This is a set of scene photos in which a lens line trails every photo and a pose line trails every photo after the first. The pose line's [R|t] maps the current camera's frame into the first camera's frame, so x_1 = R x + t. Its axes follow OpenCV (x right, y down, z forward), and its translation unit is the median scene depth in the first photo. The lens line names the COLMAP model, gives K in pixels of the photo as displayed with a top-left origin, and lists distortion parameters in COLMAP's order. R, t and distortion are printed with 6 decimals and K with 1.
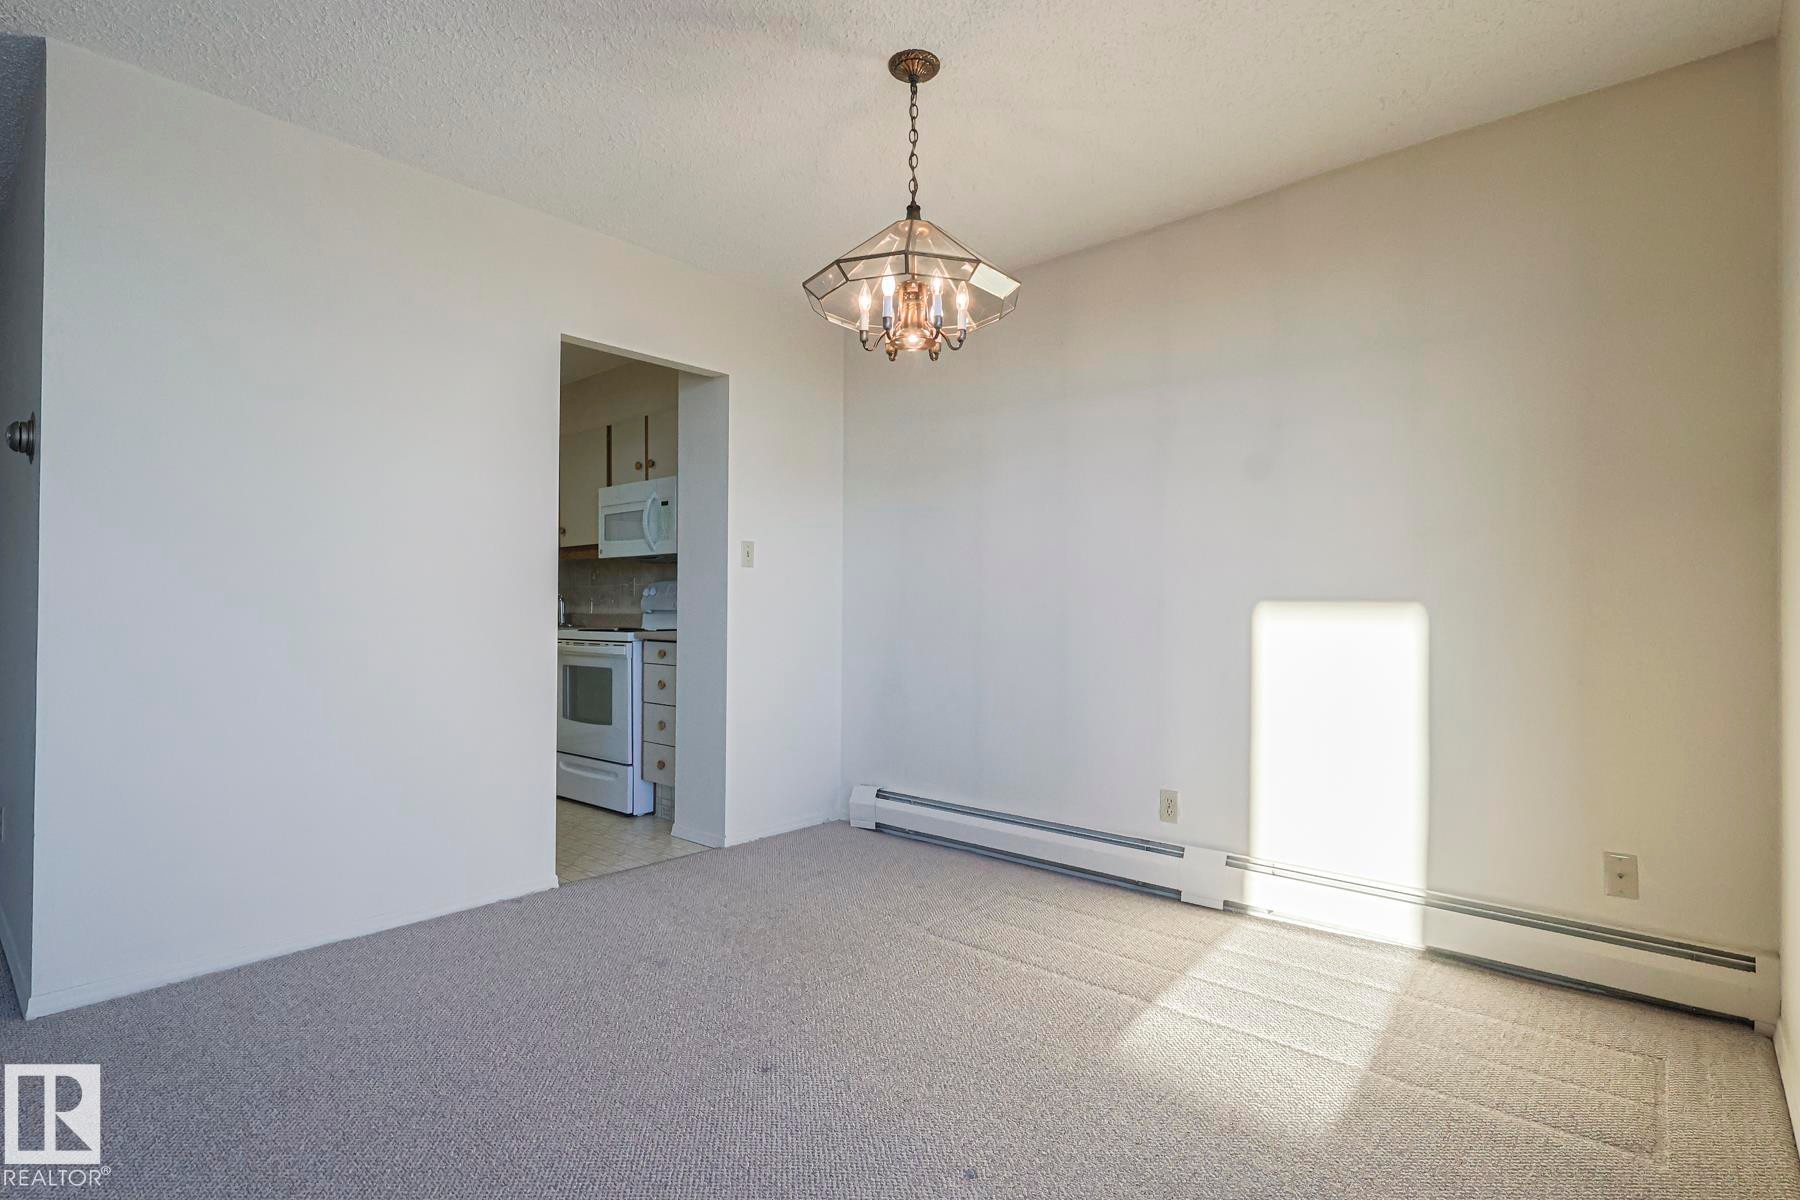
lens RADIAL K [[880.4, 0, 892.6], [0, 880.4, 595.2], [0, 0, 1]] dist [-0.003139, -0.000412]
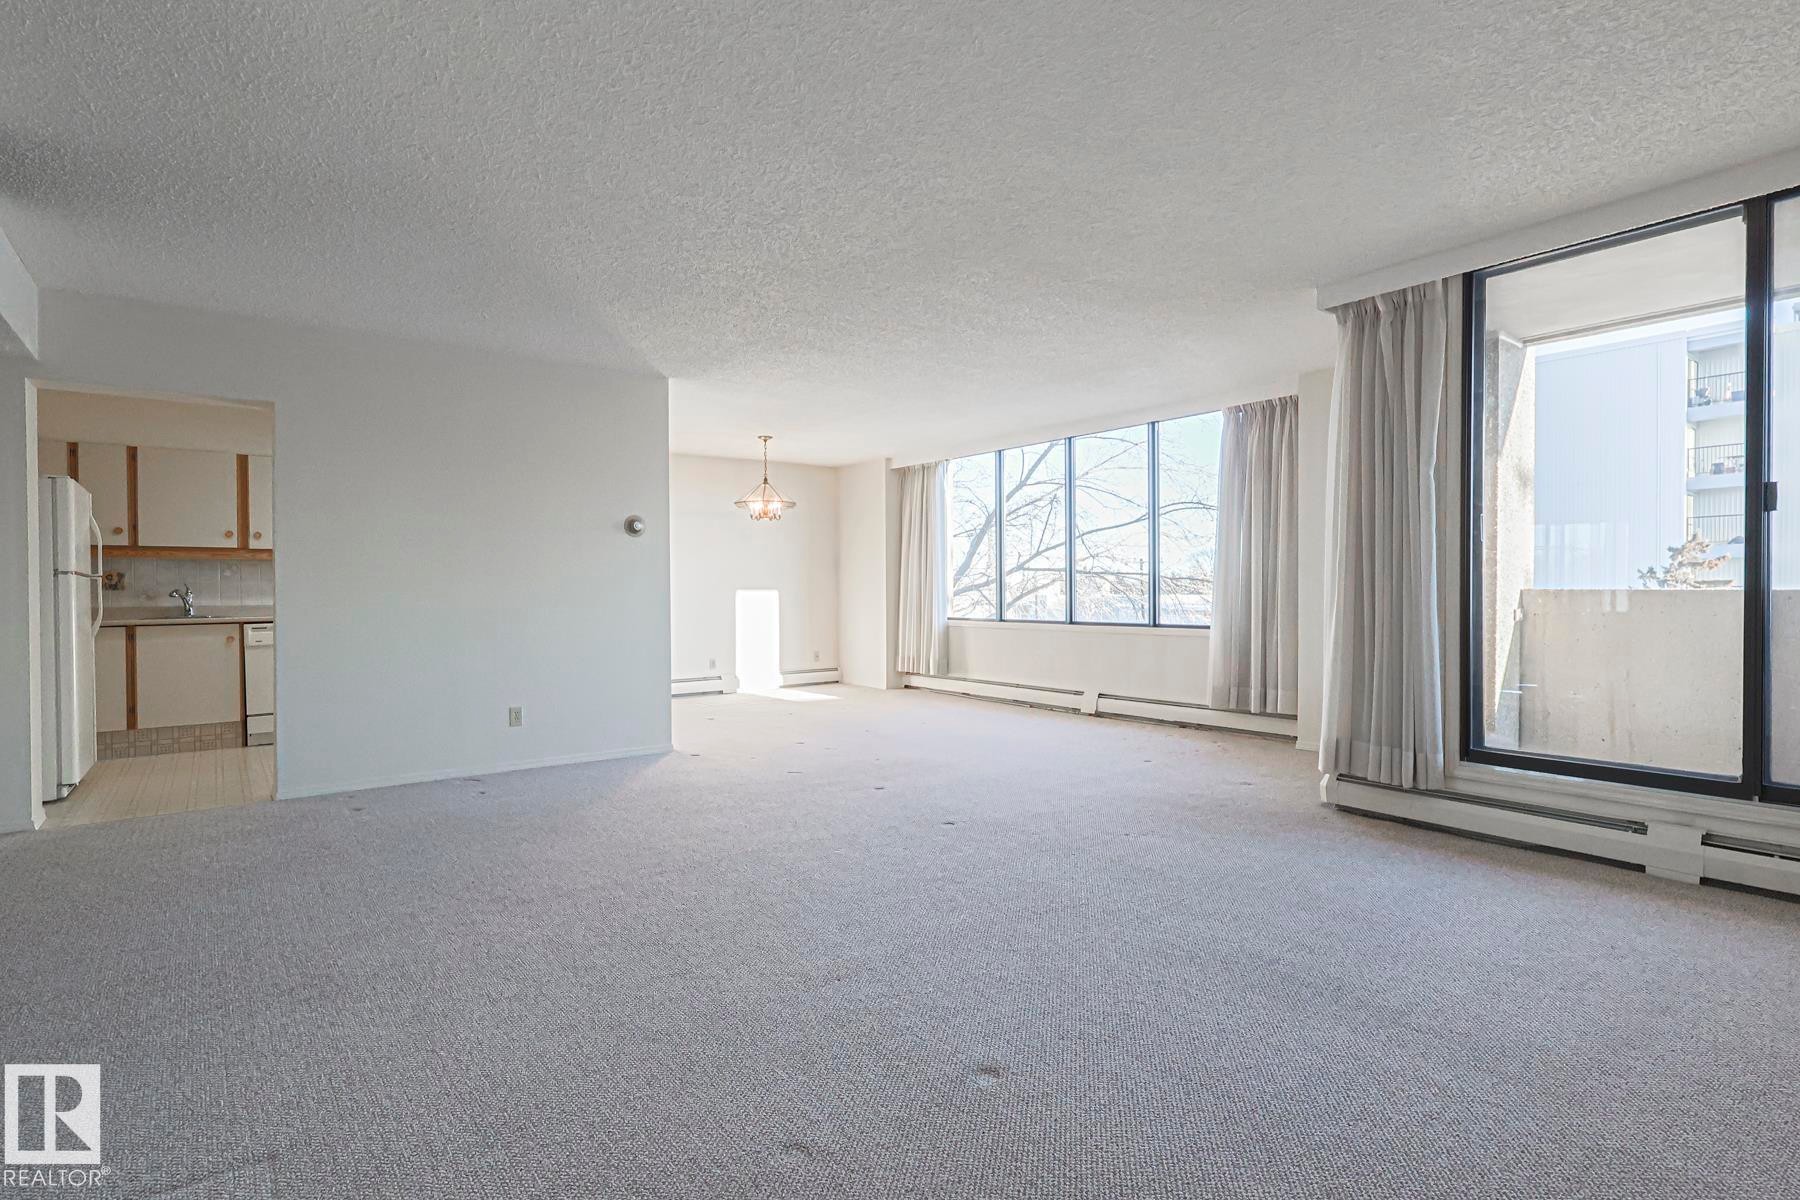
lens RADIAL K [[880.0, 0, 893.3], [0, 880.0, 600.6], [0, 0, 1]] dist [0.002327, -0.000055]
pose [[0.176702, -0.015442, 0.984143, -2.002819], [-0.002779, 0.999865, 0.016187, -0.009862], [-0.984260, -0.005595, 0.176635, -0.065322]]
